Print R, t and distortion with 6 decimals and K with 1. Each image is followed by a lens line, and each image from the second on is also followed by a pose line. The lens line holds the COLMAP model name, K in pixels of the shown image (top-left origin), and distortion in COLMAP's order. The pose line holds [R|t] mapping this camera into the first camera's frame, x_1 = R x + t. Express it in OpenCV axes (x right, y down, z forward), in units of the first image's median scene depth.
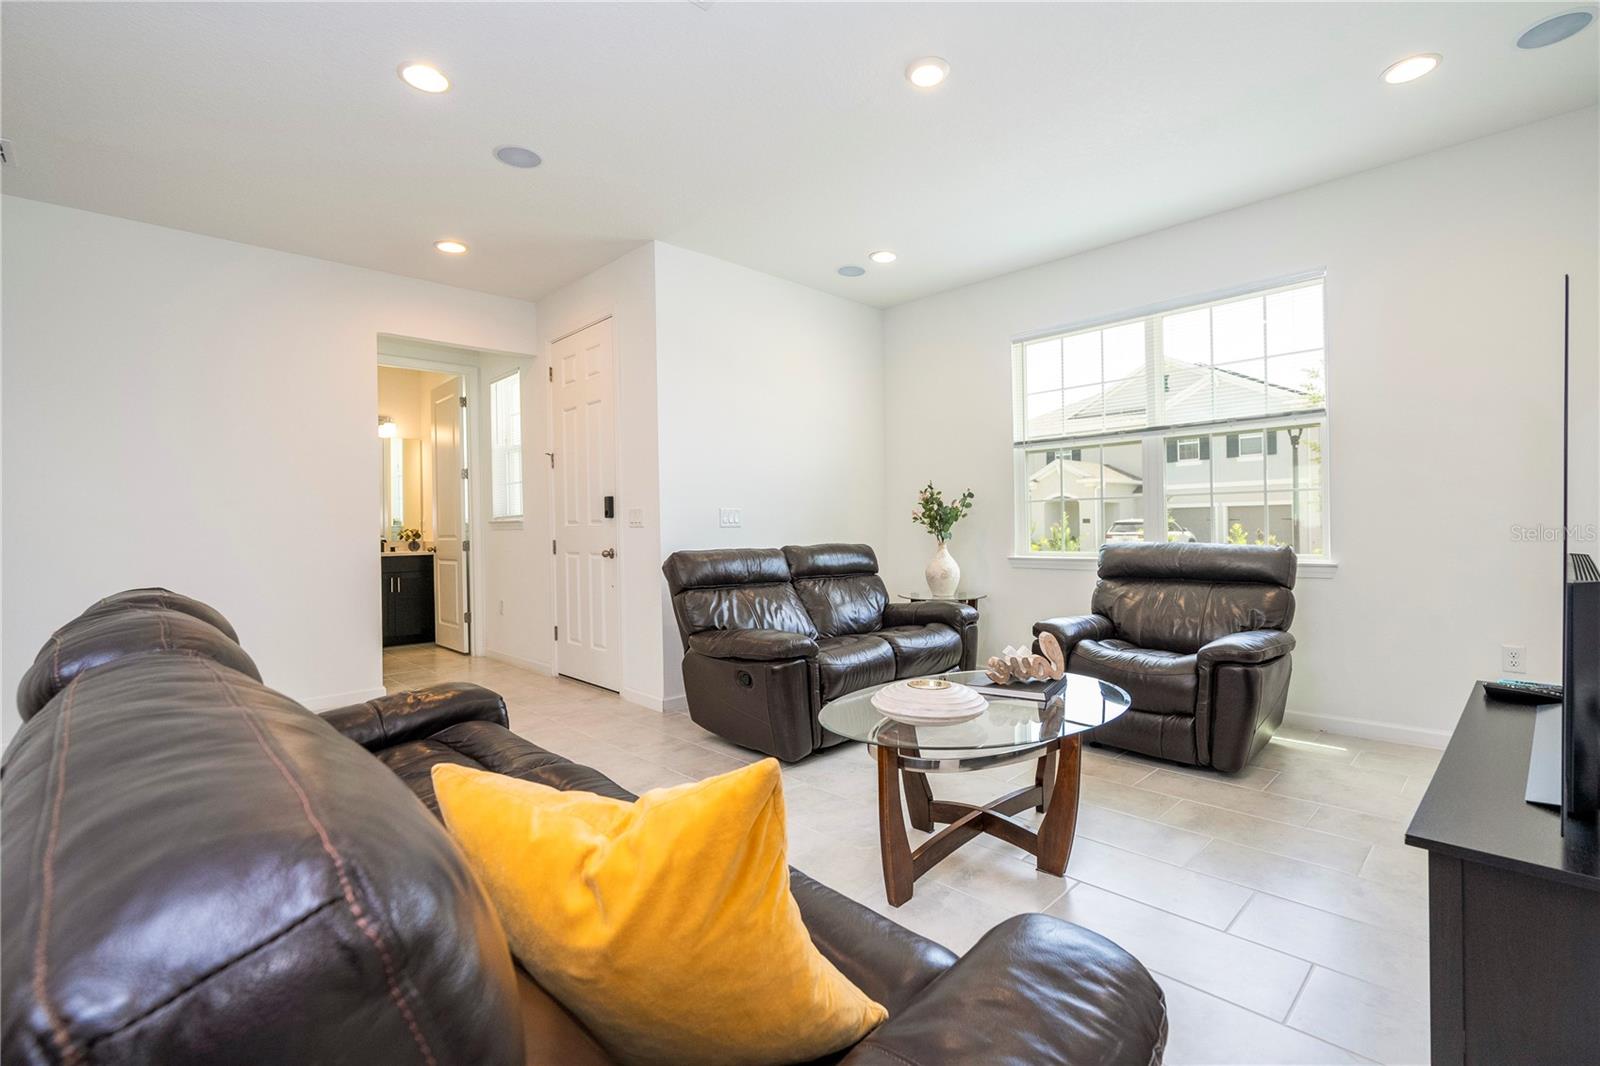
lens RADIAL K [[727.0, 0, 814.5], [0, 727.0, 537.5], [0, 0, 1]] dist [-0.000208, 0.000014]
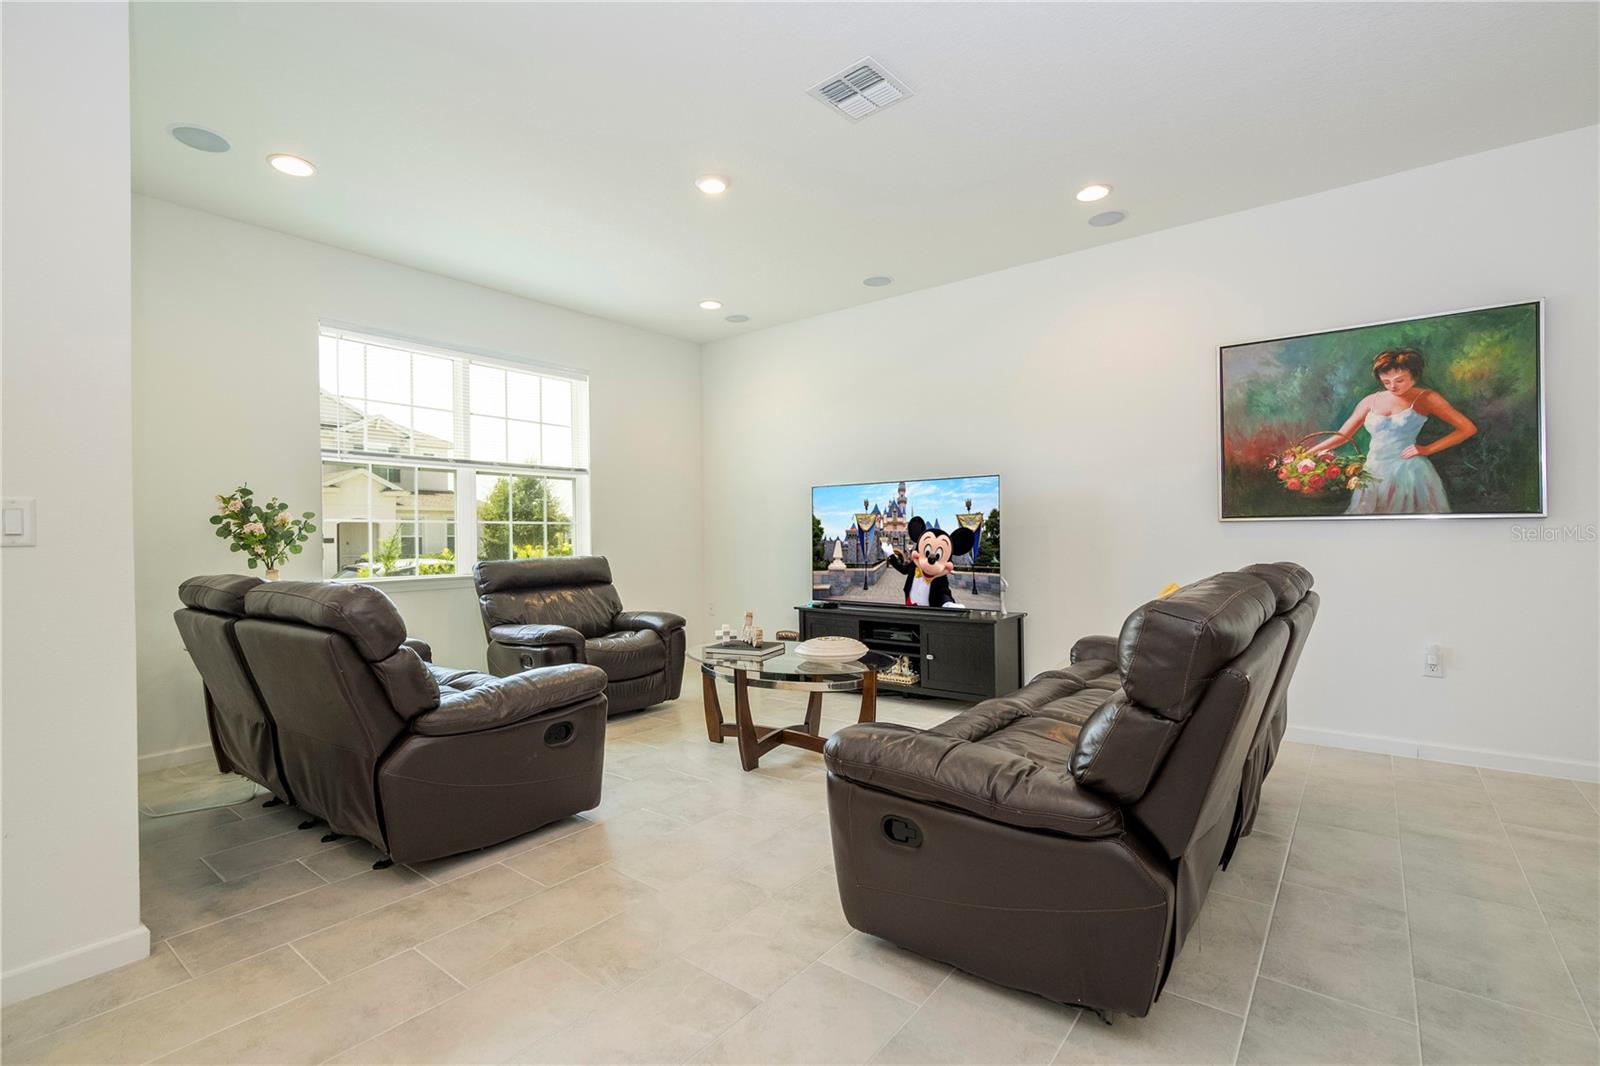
lens RADIAL K [[727.0, 0, 814.5], [0, 727.0, 537.5], [0, 0, 1]] dist [-0.000208, 0.000014]
pose [[-0.136765, 0.022732, 0.990343, -0.809506], [0.048149, 0.998708, -0.016275, 0.014807], [-0.989433, 0.045458, -0.137683, 0.742579]]
